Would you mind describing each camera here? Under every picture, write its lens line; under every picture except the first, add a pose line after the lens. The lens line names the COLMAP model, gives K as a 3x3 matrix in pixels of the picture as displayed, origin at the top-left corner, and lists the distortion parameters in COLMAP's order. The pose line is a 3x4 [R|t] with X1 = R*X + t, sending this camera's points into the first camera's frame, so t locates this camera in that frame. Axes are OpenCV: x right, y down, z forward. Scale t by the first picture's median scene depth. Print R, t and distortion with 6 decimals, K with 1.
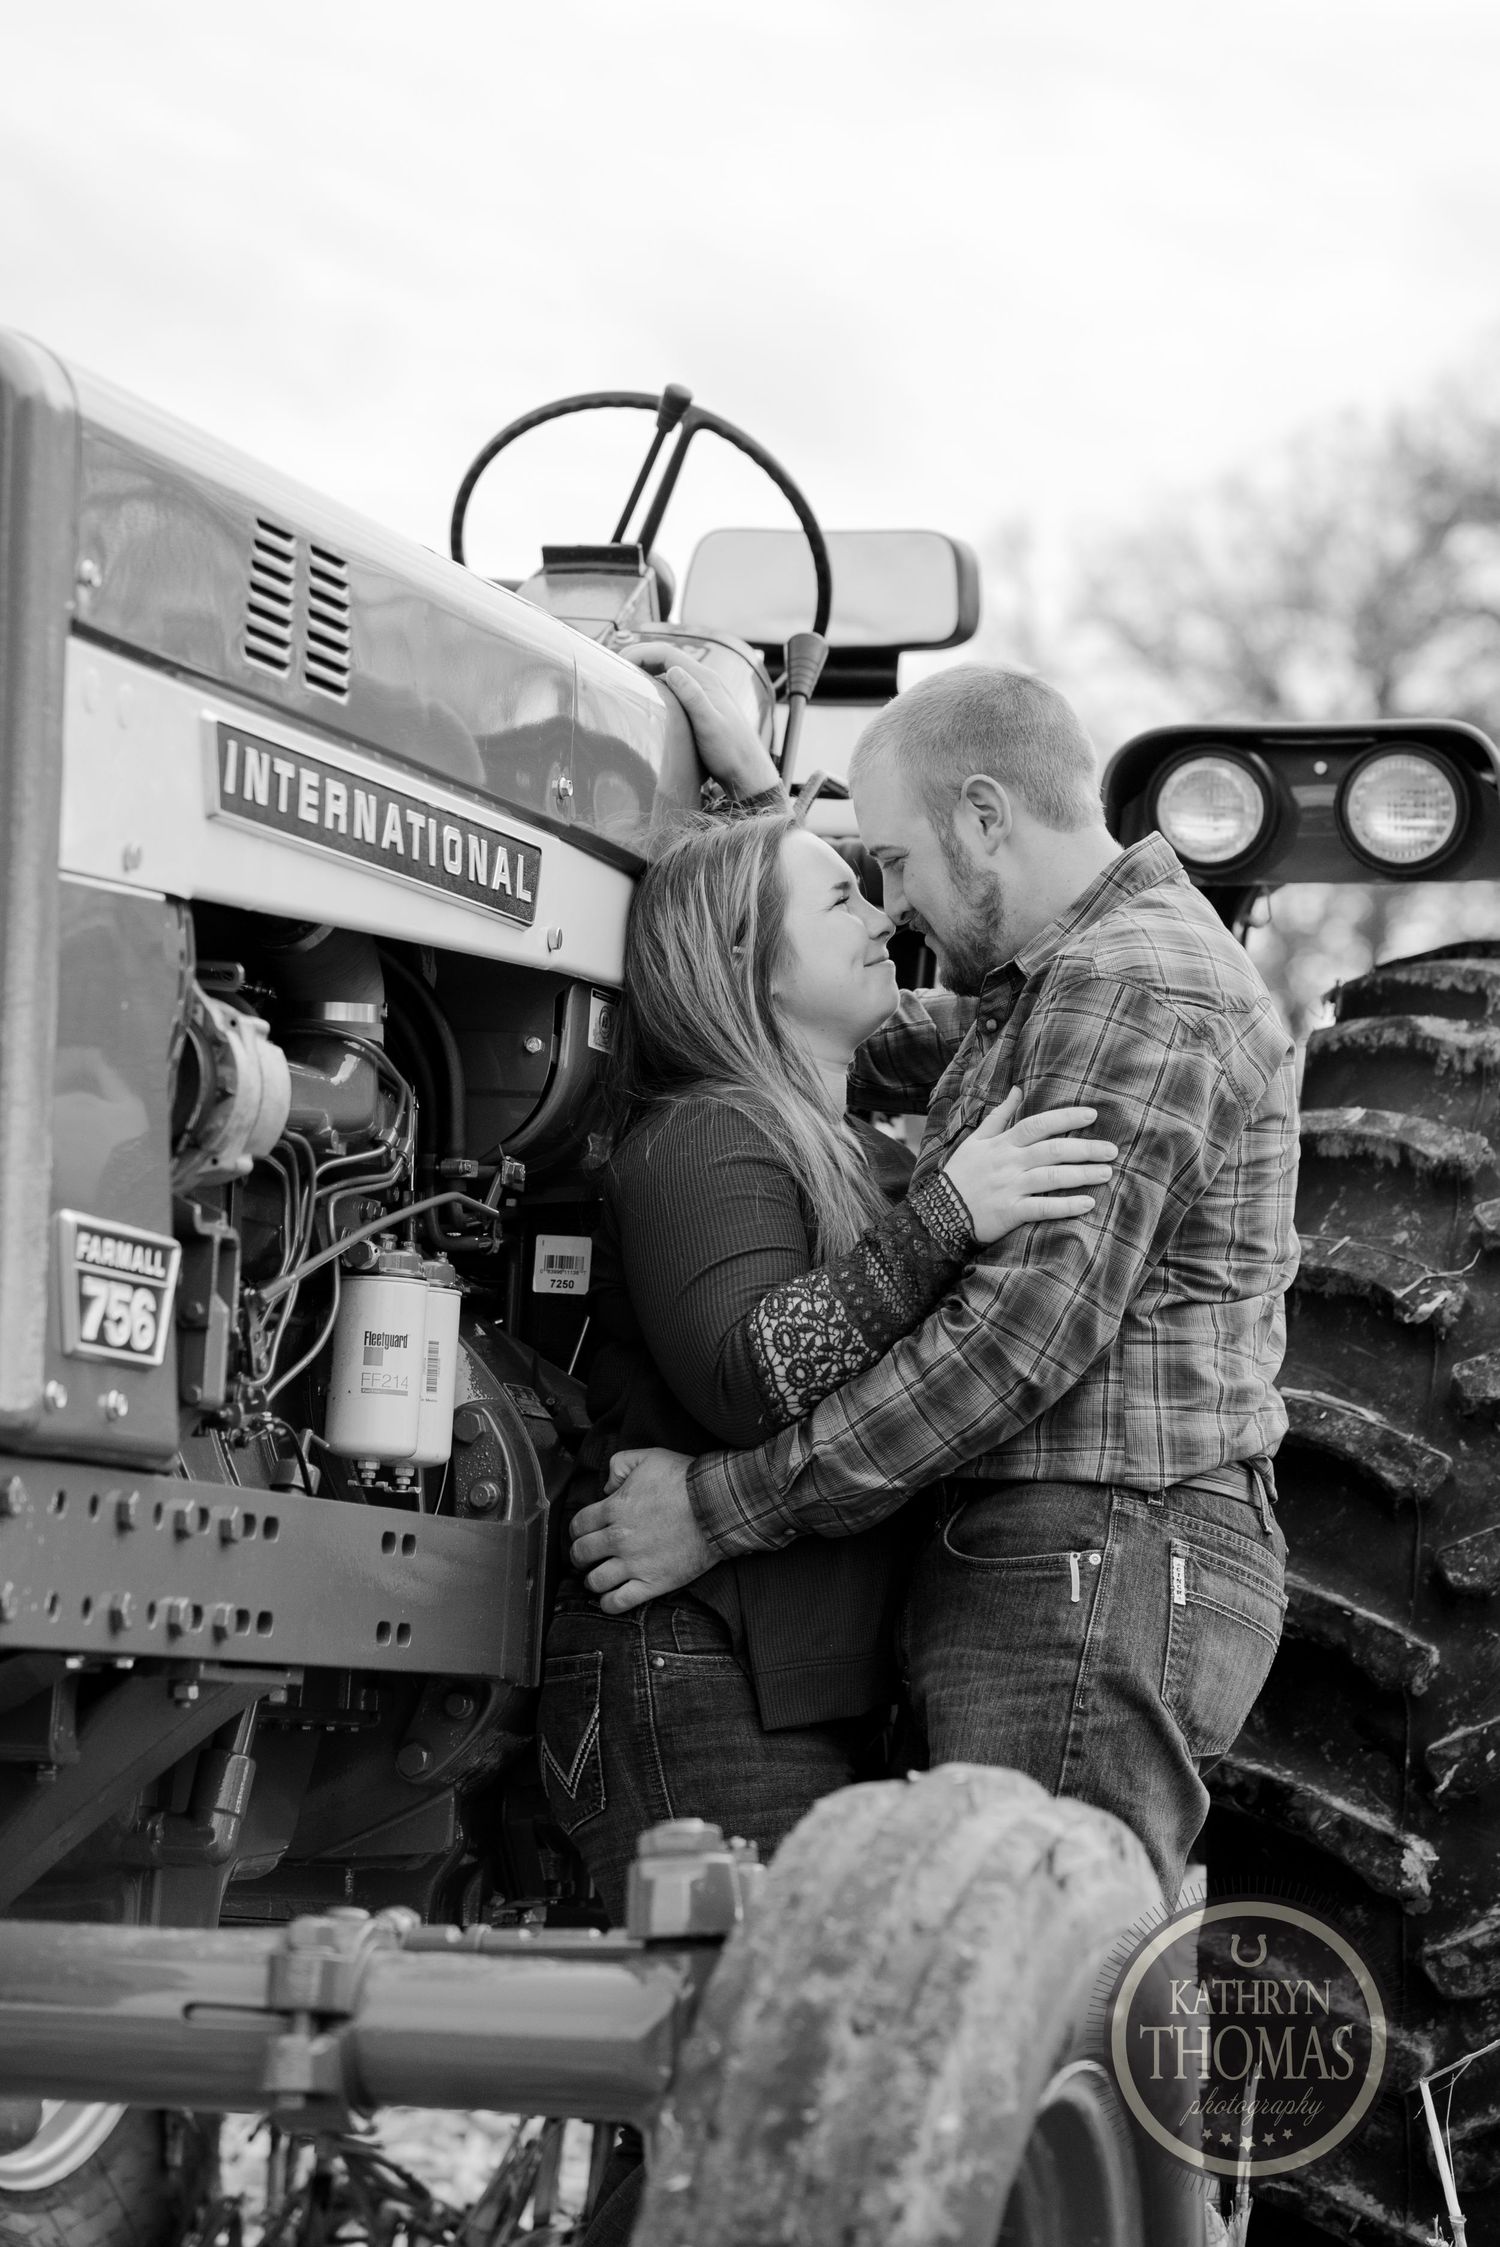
lens RADIAL K [[6523.8, 0, 925.9], [0, 6523.8, 908.0], [0, 0, 1]] dist [0.015134, -0.011326]
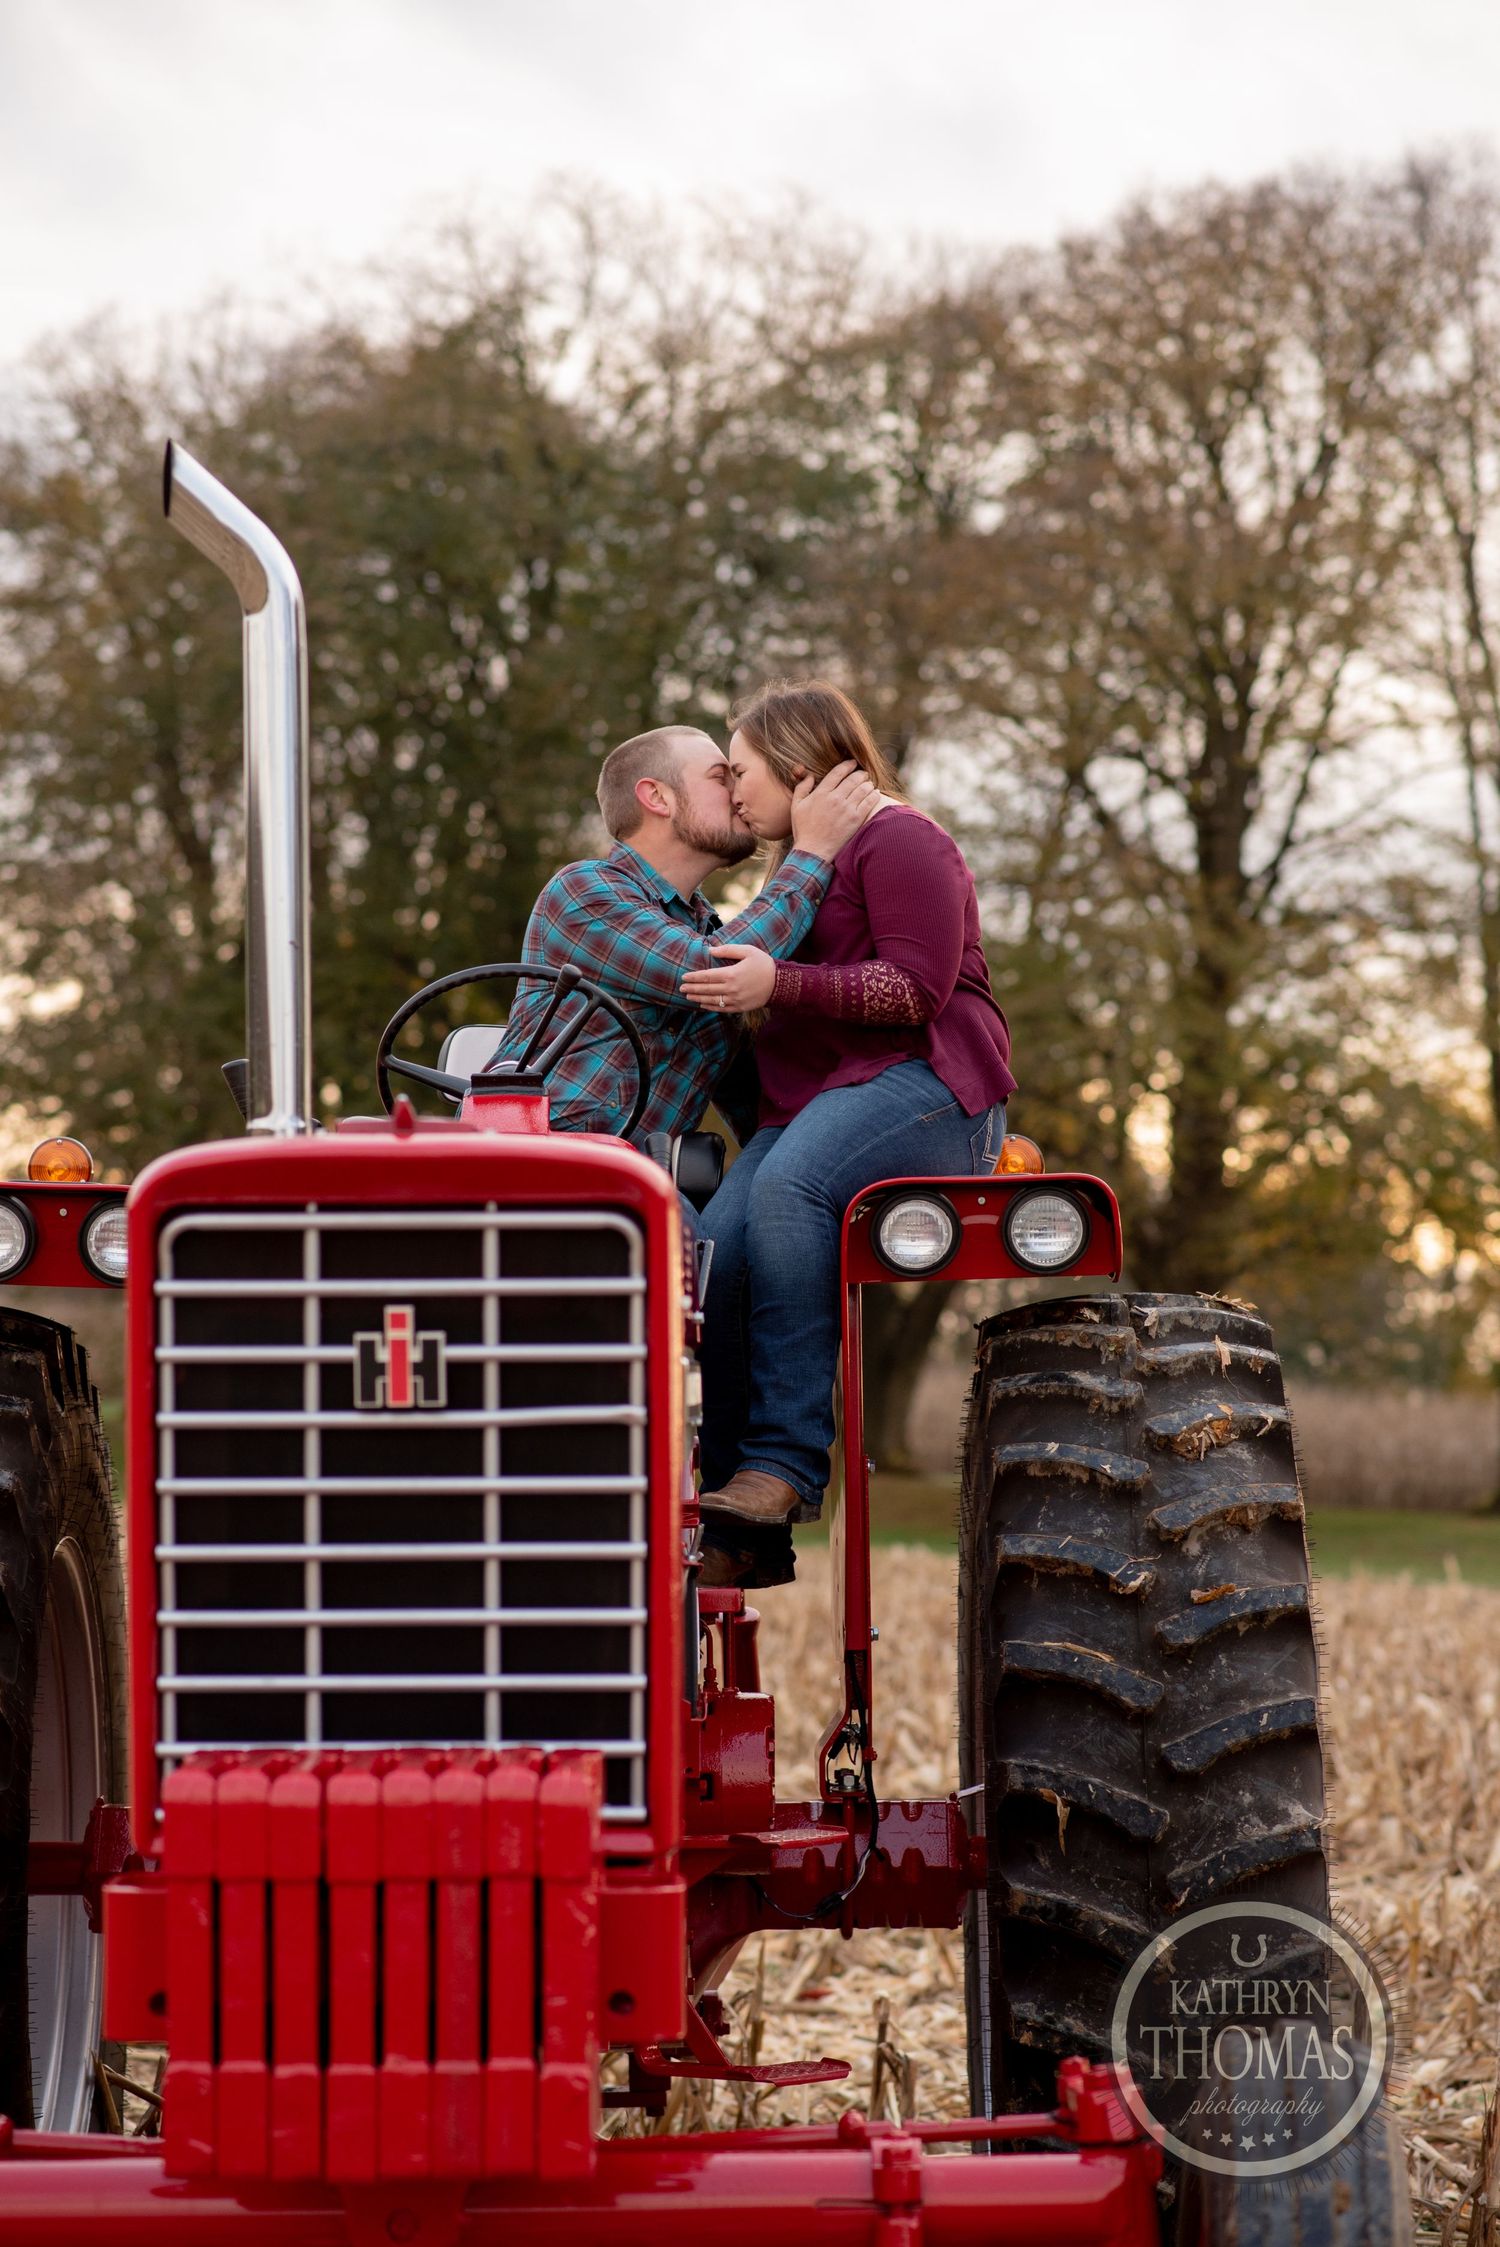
lens RADIAL K [[5398.4, 0, 750.0], [0, 5398.4, 1123.5], [0, 0, 1]] dist [0.026379, 0.374016]
pose [[0.970996, -0.040104, 0.235709, -0.346926], [0.025588, 0.997601, 0.064328, -0.148022], [-0.237723, -0.056431, 0.969692, -0.224979]]
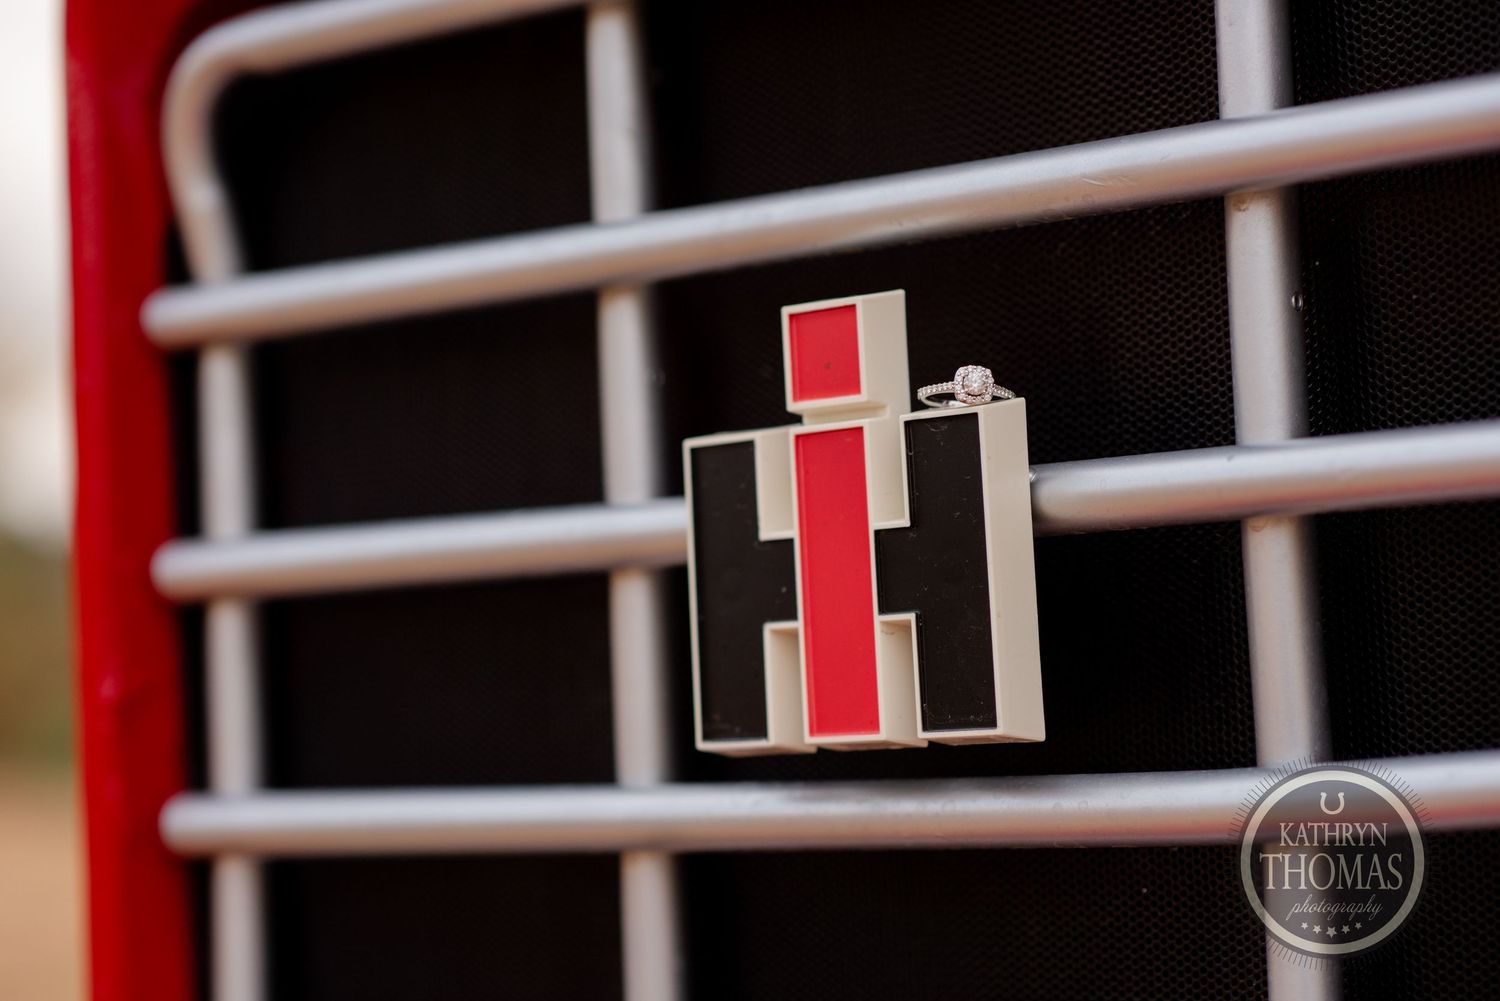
lens RADIAL K [[3666.6, 0, 750.0], [0, 3666.6, 500.5], [0, 0, 1]] dist [0.061597, 0.238556]
pose [[0.866387, -0.099908, -0.489277, -0.092618], [0.111604, 0.993739, -0.005293, -0.035774], [0.486742, -0.050020, 0.872112, 0.684754]]
